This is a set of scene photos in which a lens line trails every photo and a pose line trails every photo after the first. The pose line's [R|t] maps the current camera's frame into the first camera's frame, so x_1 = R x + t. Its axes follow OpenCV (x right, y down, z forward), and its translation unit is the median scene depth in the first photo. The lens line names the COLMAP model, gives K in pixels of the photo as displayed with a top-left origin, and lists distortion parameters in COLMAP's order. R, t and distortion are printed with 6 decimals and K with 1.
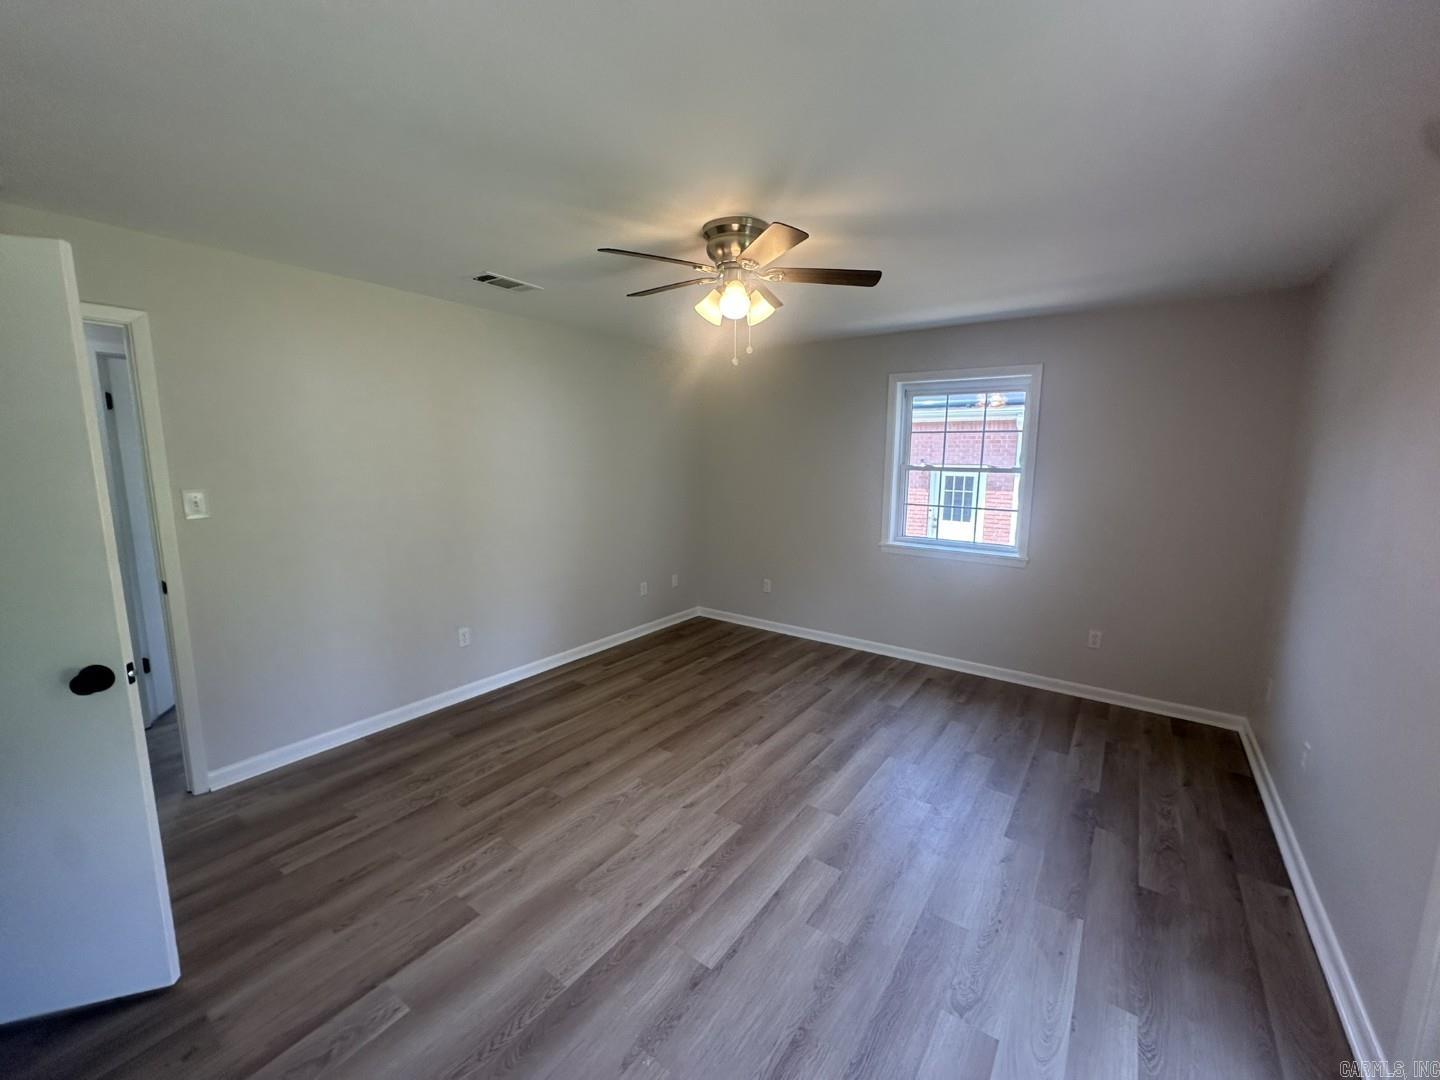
lens RADIAL K [[578.7, 0, 717.2], [0, 578.7, 536.4], [0, 0, 1]] dist [0.002245, 0.000358]
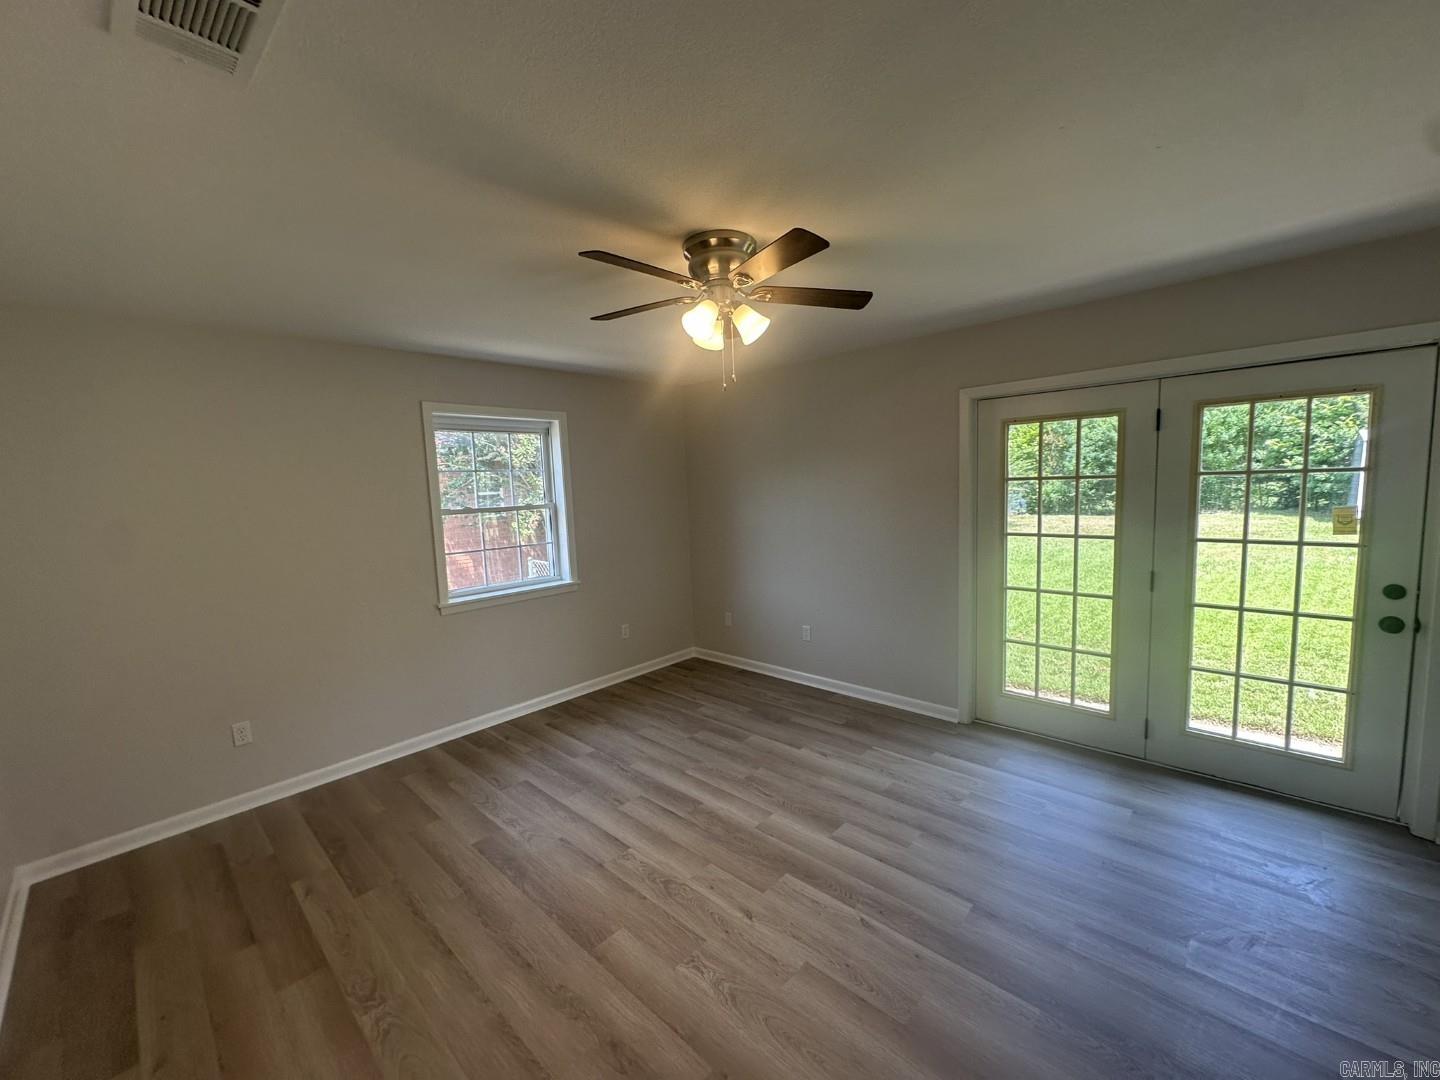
lens RADIAL K [[578.7, 0, 722.2], [0, 578.7, 538.0], [0, 0, 1]] dist [0.002245, 0.000358]
pose [[0.120045, -0.109310, 0.986732, -0.722429], [0.182884, 0.979345, 0.086242, -0.122663], [-0.975778, 0.170104, 0.137557, 0.743505]]
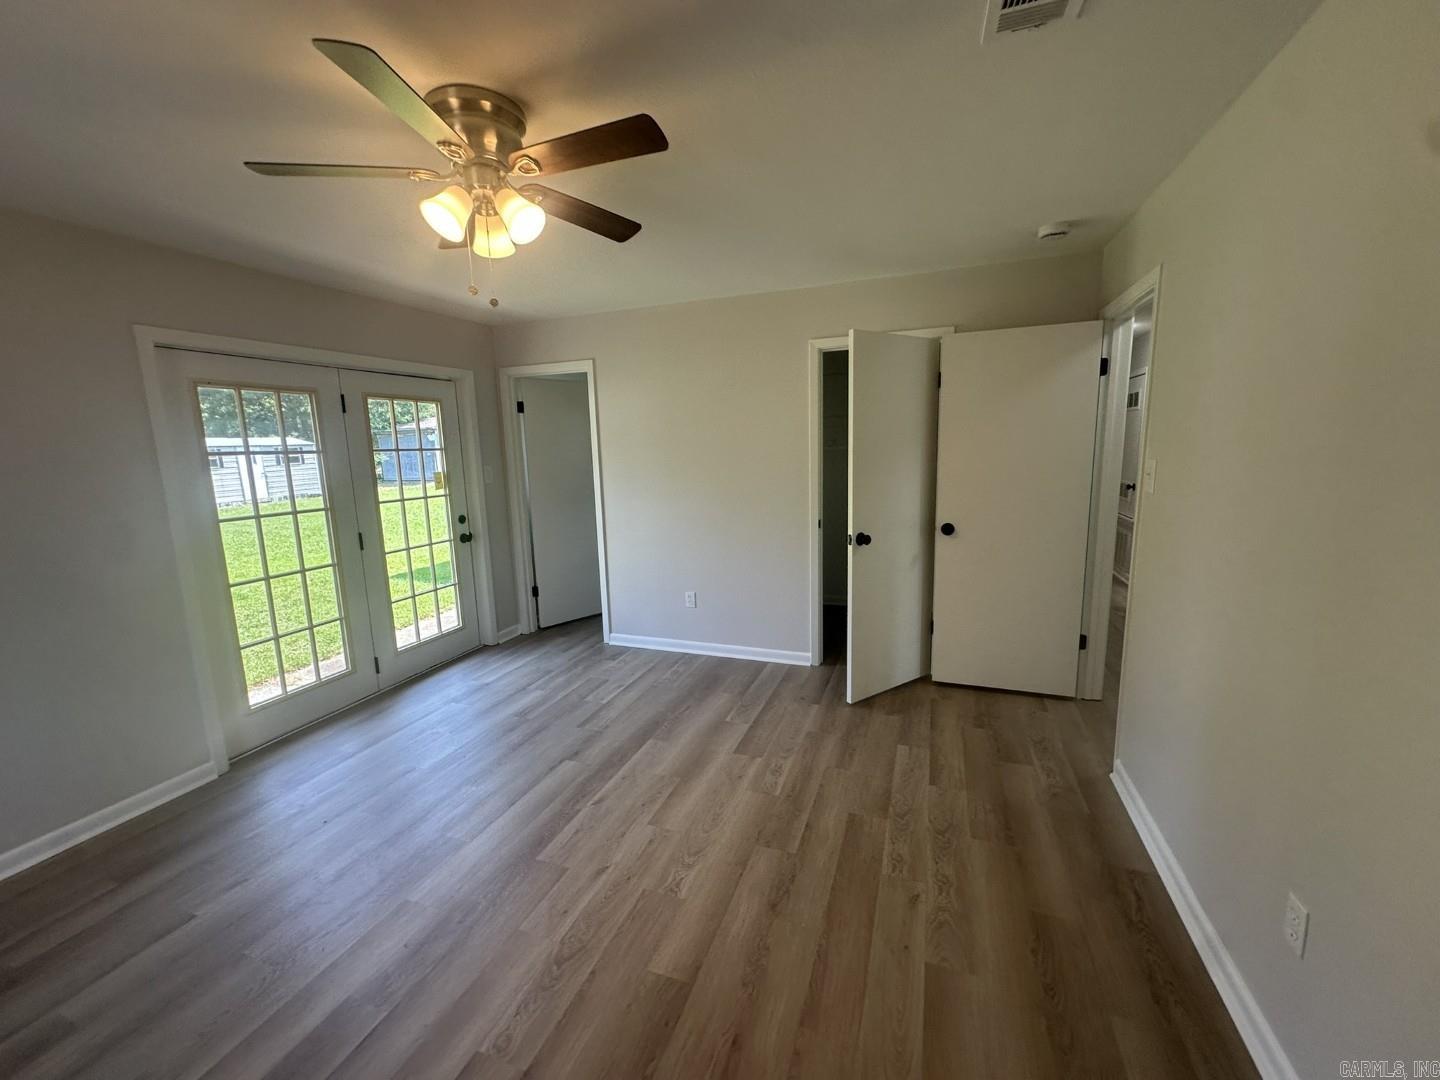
lens RADIAL K [[578.7, 0, 721.5], [0, 578.7, 537.0], [0, 0, 1]] dist [0.002245, 0.000358]
pose [[-0.961125, 0.066266, -0.268044, -0.020932], [-0.015132, 0.956674, 0.290768, -0.193509], [0.275699, 0.283520, -0.918481, 1.479456]]
